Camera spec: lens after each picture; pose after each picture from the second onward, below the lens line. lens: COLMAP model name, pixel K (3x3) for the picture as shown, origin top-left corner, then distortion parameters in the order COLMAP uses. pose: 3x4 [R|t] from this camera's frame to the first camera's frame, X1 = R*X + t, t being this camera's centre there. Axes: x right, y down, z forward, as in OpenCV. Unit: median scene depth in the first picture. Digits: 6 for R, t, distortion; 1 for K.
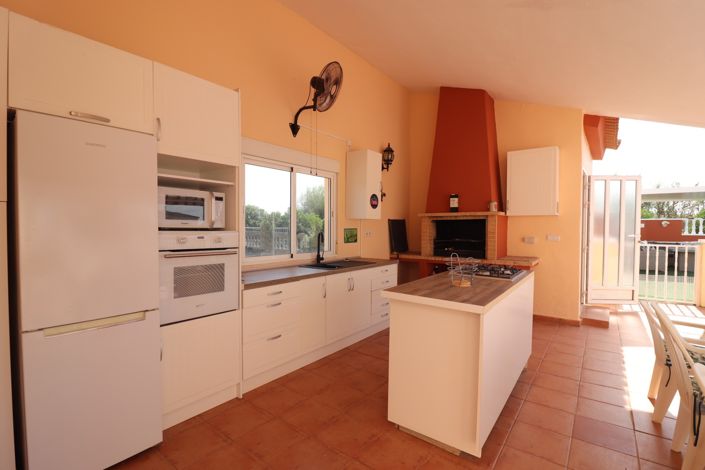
lens RADIAL K [[331.7, 0, 352.1], [0, 331.7, 235.4], [0, 0, 1]] dist [-0.008506, 0.000555]
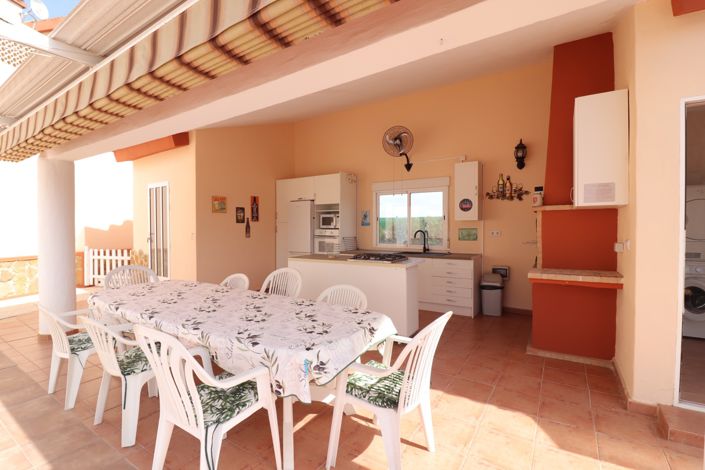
lens RADIAL K [[331.7, 0, 351.9], [0, 331.7, 232.2], [0, 0, 1]] dist [-0.008506, 0.000555]
pose [[0.067029, 0.010426, -0.997697, 1.289477], [-0.023007, 0.999696, 0.008901, -0.009875], [0.997486, 0.022357, 0.067248, 0.565337]]
